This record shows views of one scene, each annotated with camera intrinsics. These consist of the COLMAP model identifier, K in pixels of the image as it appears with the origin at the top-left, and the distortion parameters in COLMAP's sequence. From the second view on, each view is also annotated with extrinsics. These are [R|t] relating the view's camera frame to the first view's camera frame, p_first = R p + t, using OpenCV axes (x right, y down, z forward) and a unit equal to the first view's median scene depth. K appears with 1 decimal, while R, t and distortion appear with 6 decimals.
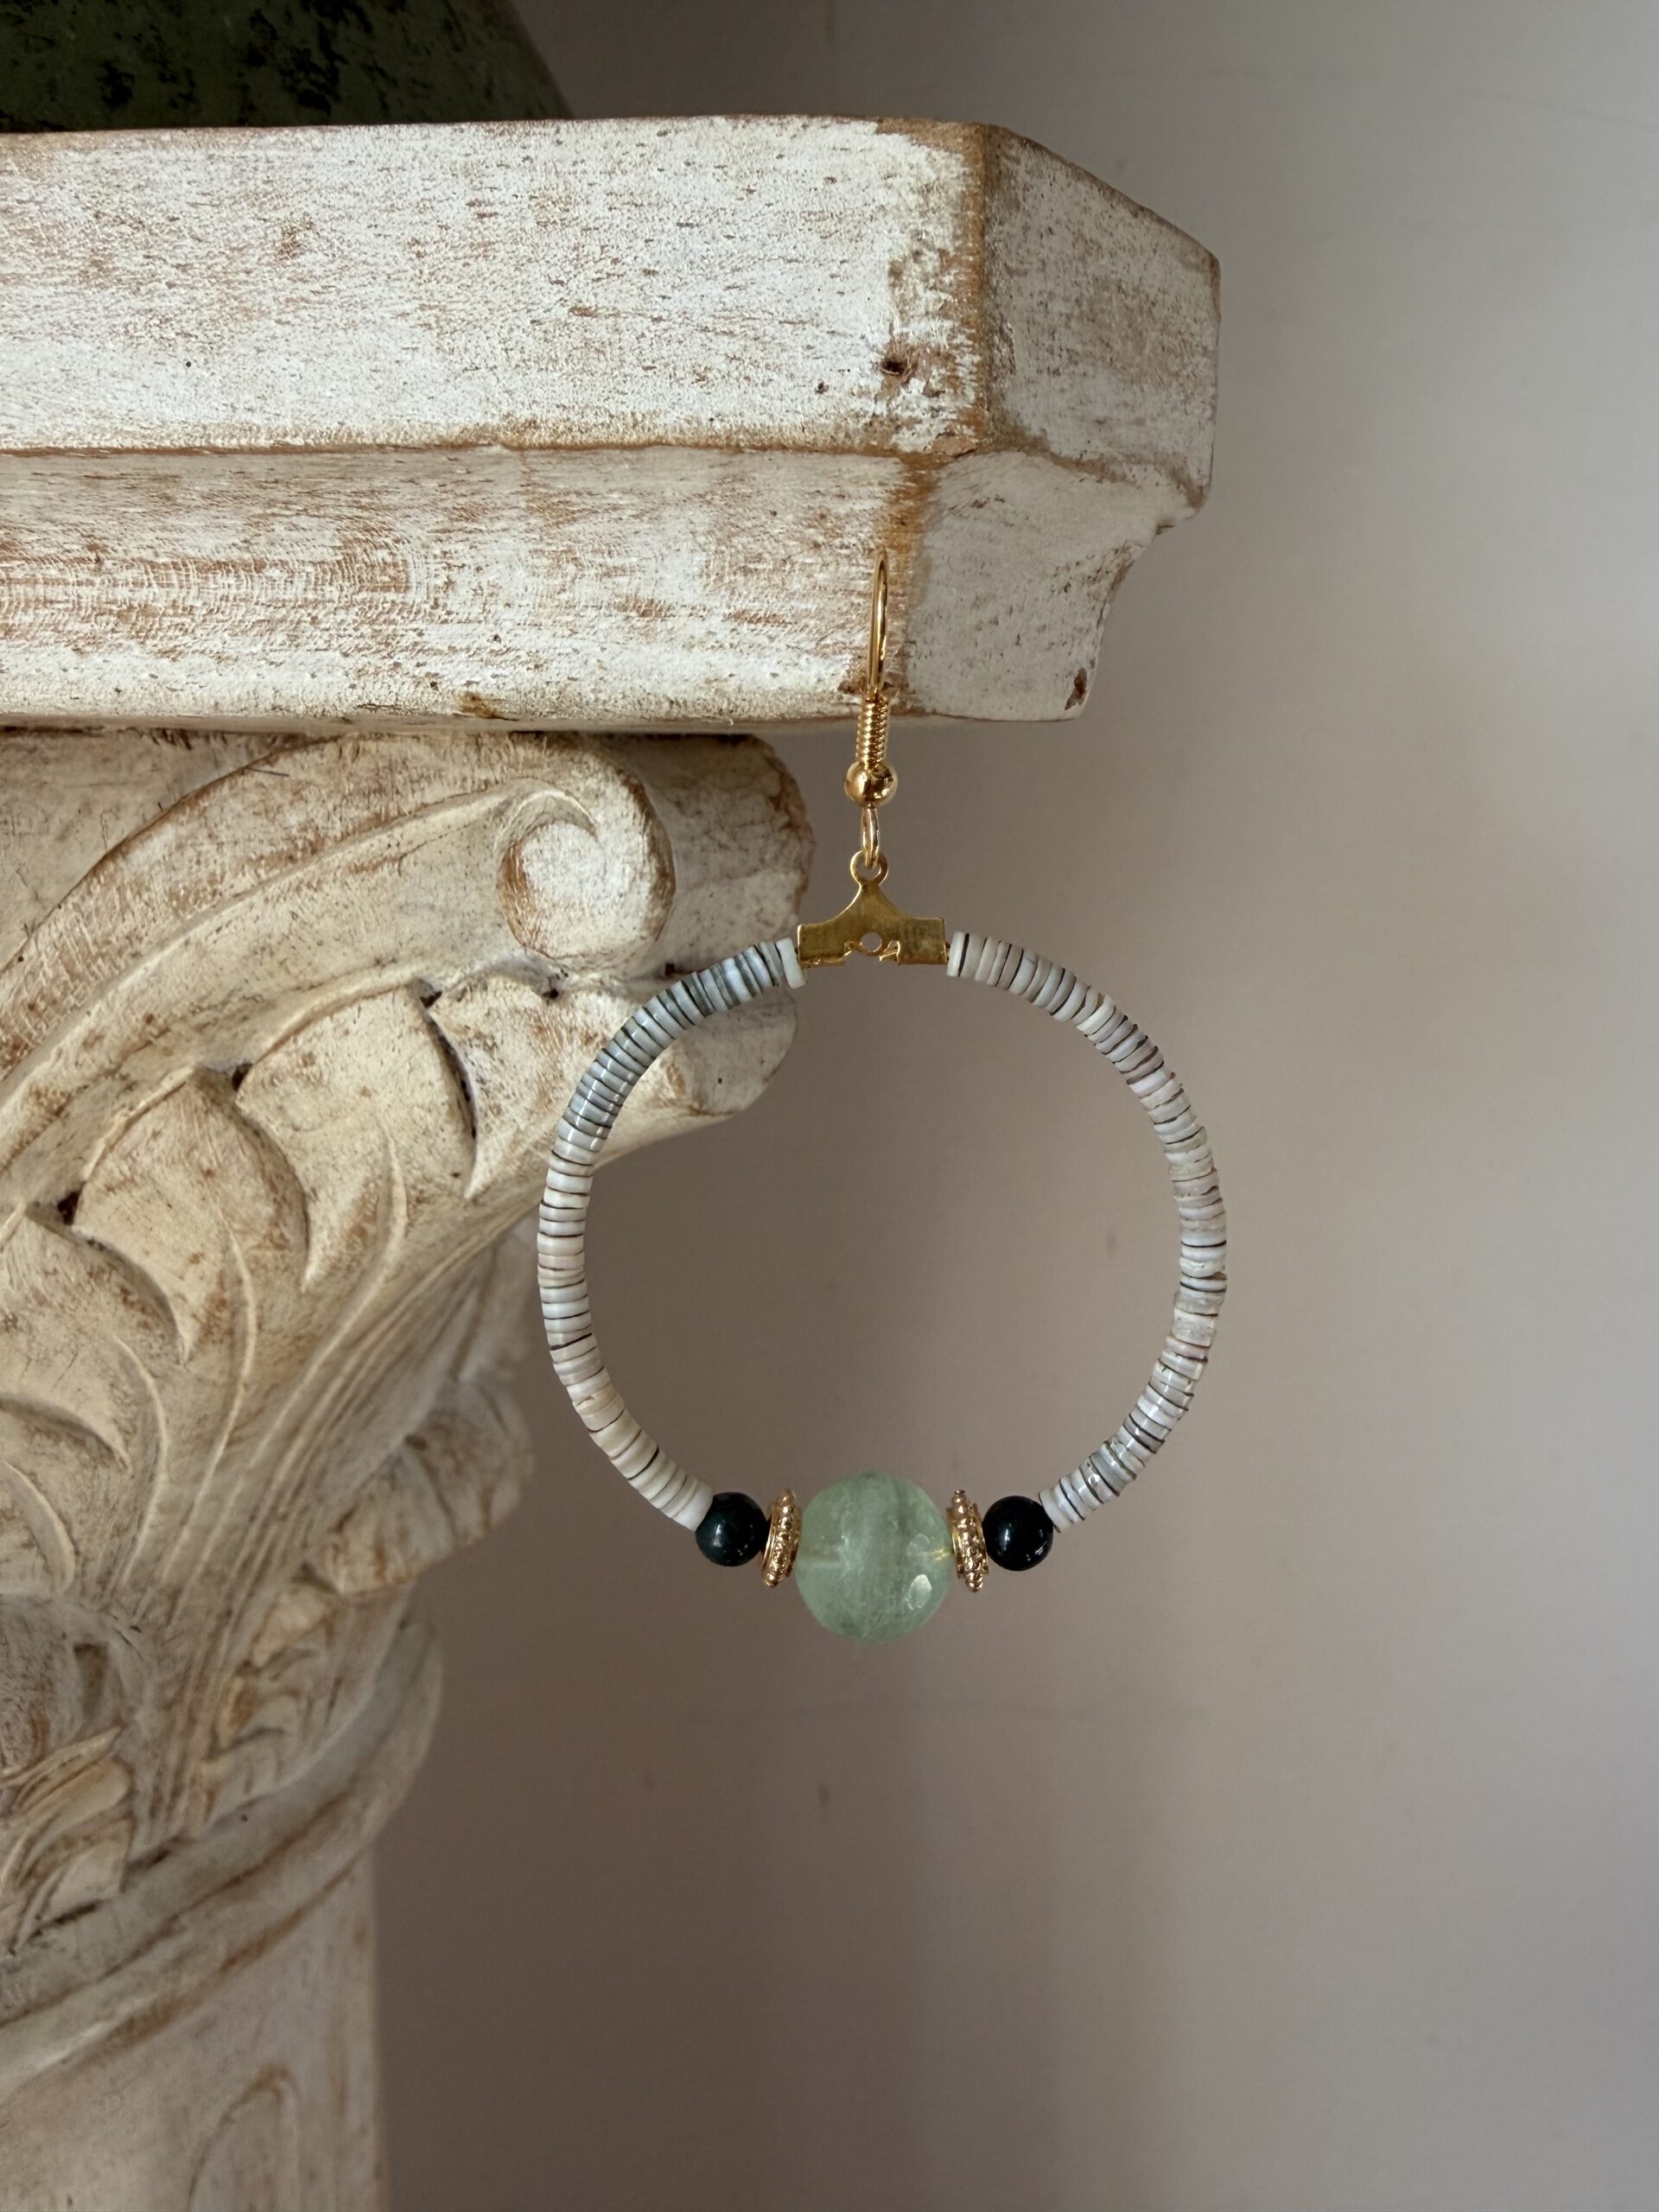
lens RADIAL K [[1704.8, 0, 814.6], [0, 1704.8, 936.8], [0, 0, 1]] dist [-0.004776, -0.003071]
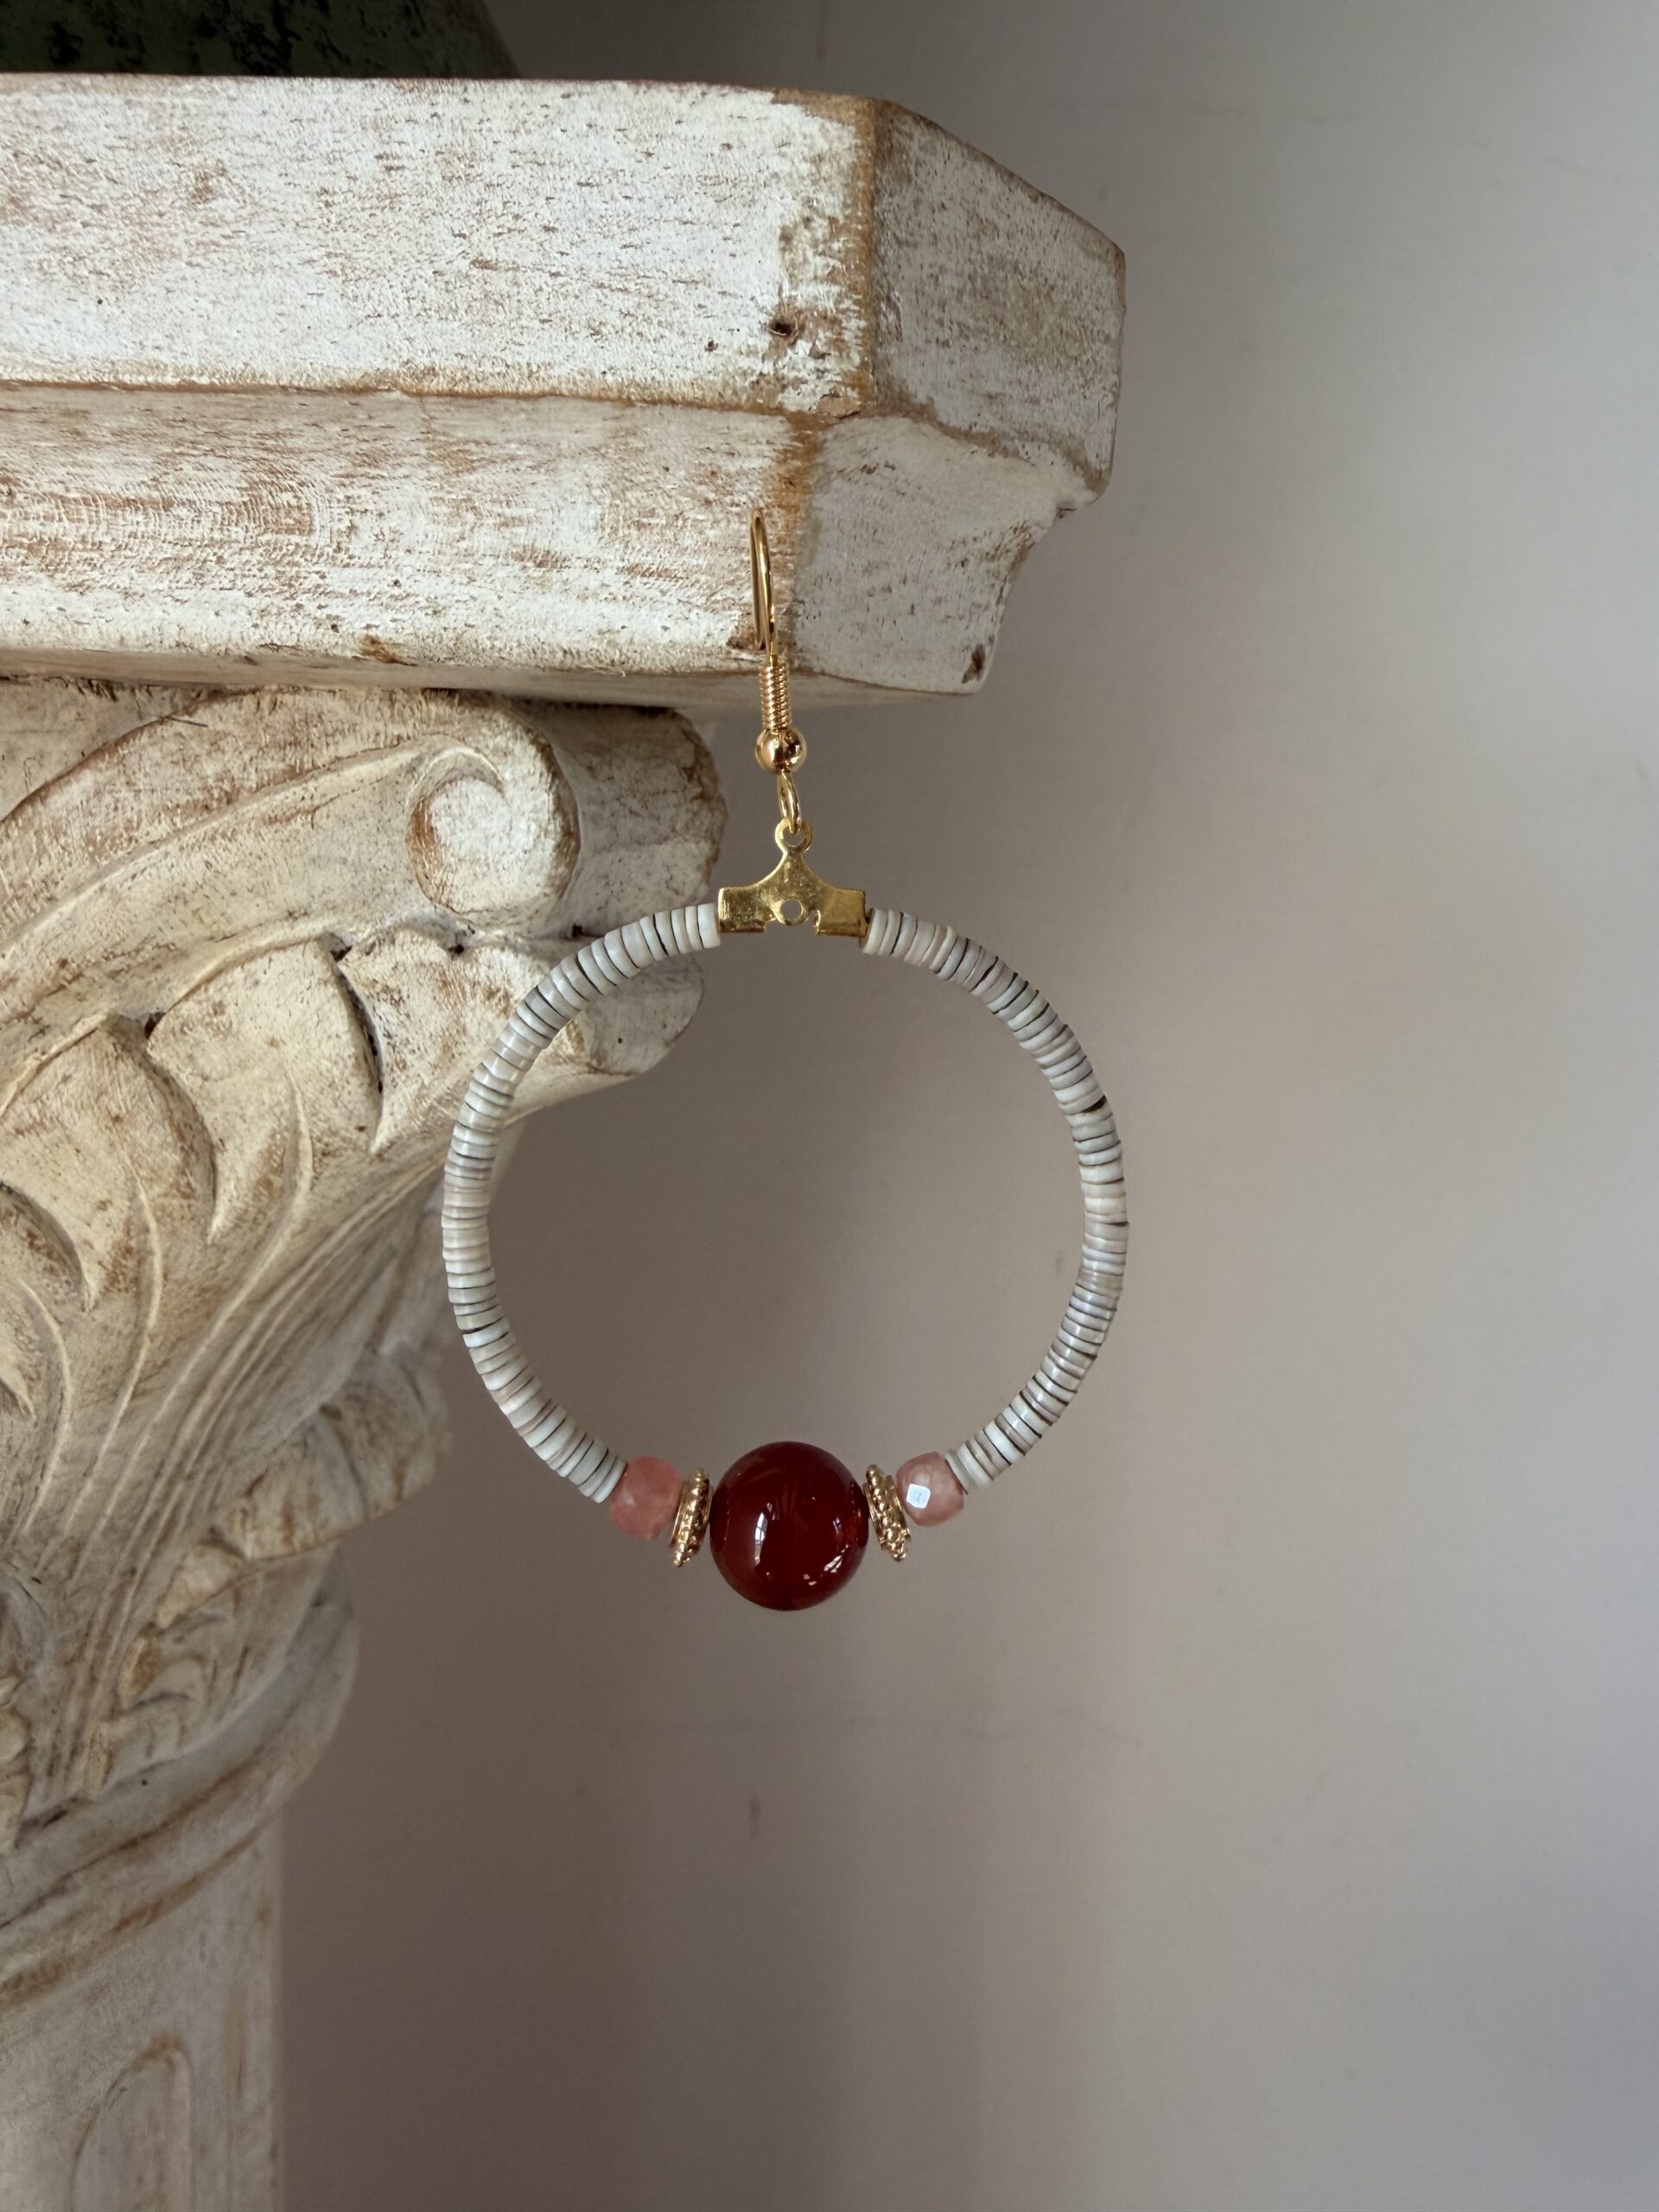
lens RADIAL K [[1708.8, 0, 815.0], [0, 1708.8, 942.4], [0, 0, 1]] dist [-0.008555, -0.000053]
pose [[0.999336, 0.034956, 0.010298, 0.050481], [-0.034814, 0.999301, -0.013594, 0.037428], [-0.010766, 0.013227, 0.999855, -0.022381]]
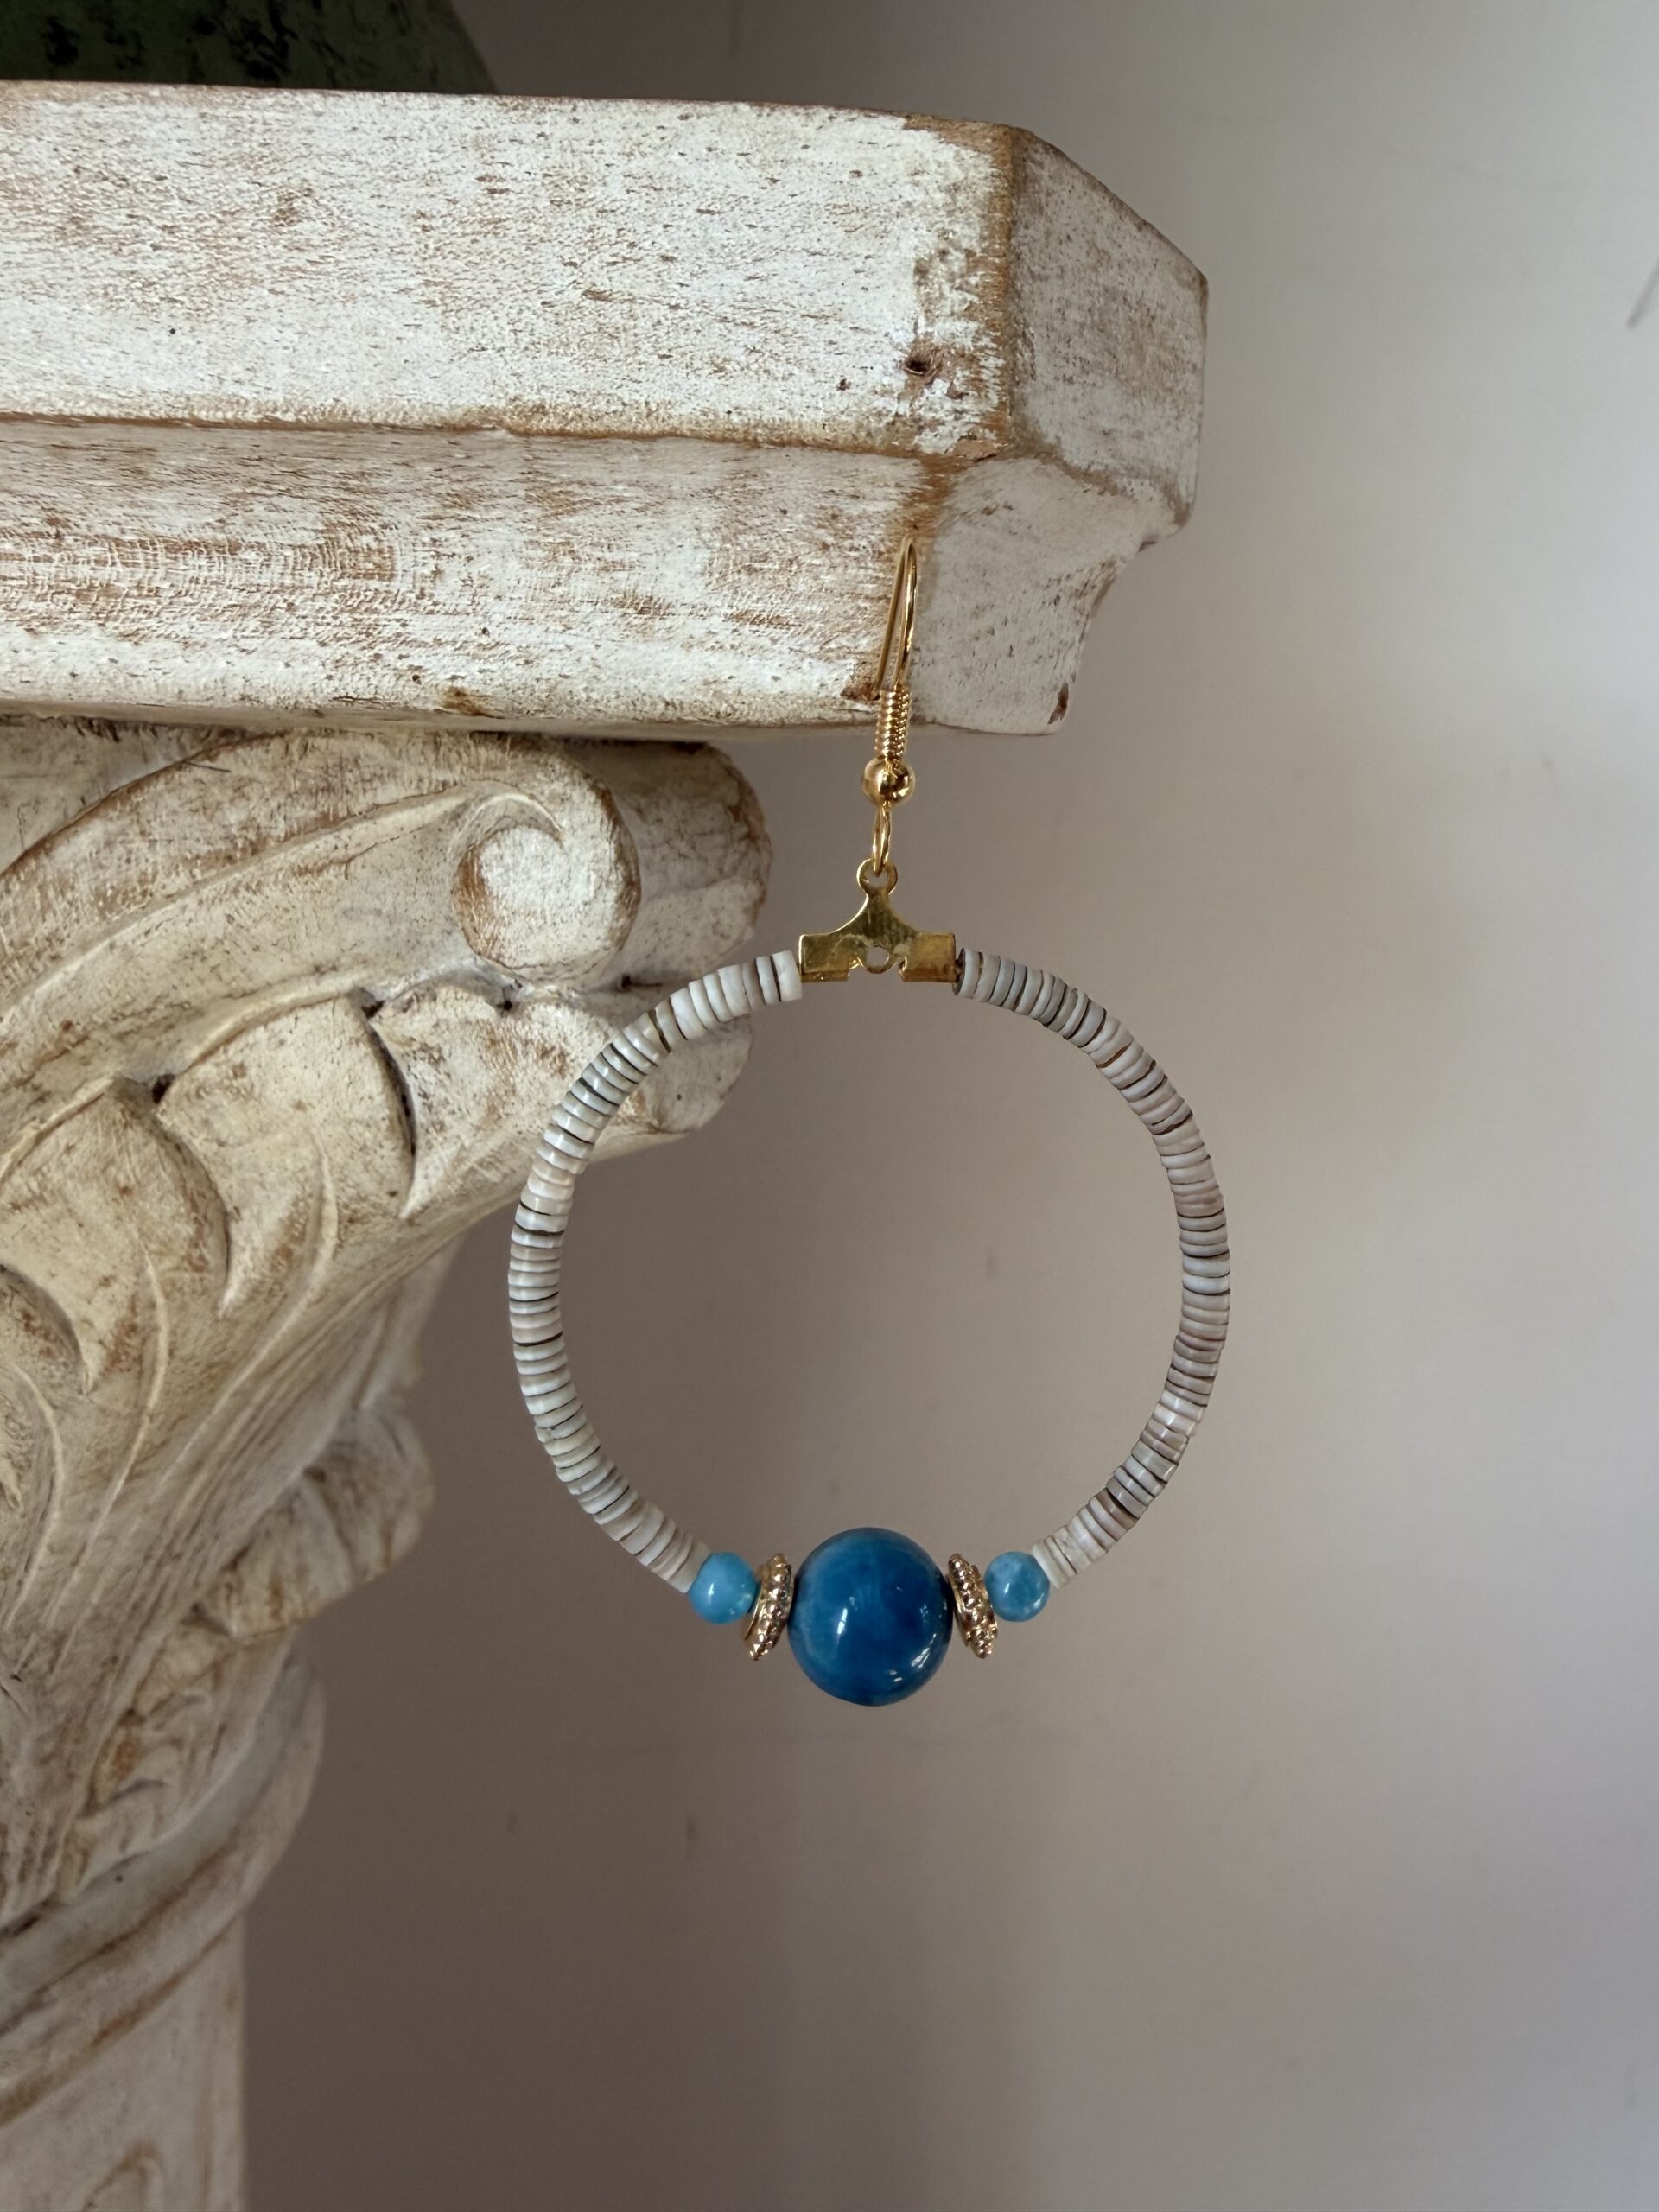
lens RADIAL K [[1710.9, 0, 810.7], [0, 1710.9, 916.5], [0, 0, 1]] dist [-0.005316, 0.000703]
pose [[0.996489, 0.018004, 0.081770, -0.065196], [-0.016141, 0.999596, -0.023388, 0.003500], [-0.082158, 0.021986, 0.996377, 0.025376]]
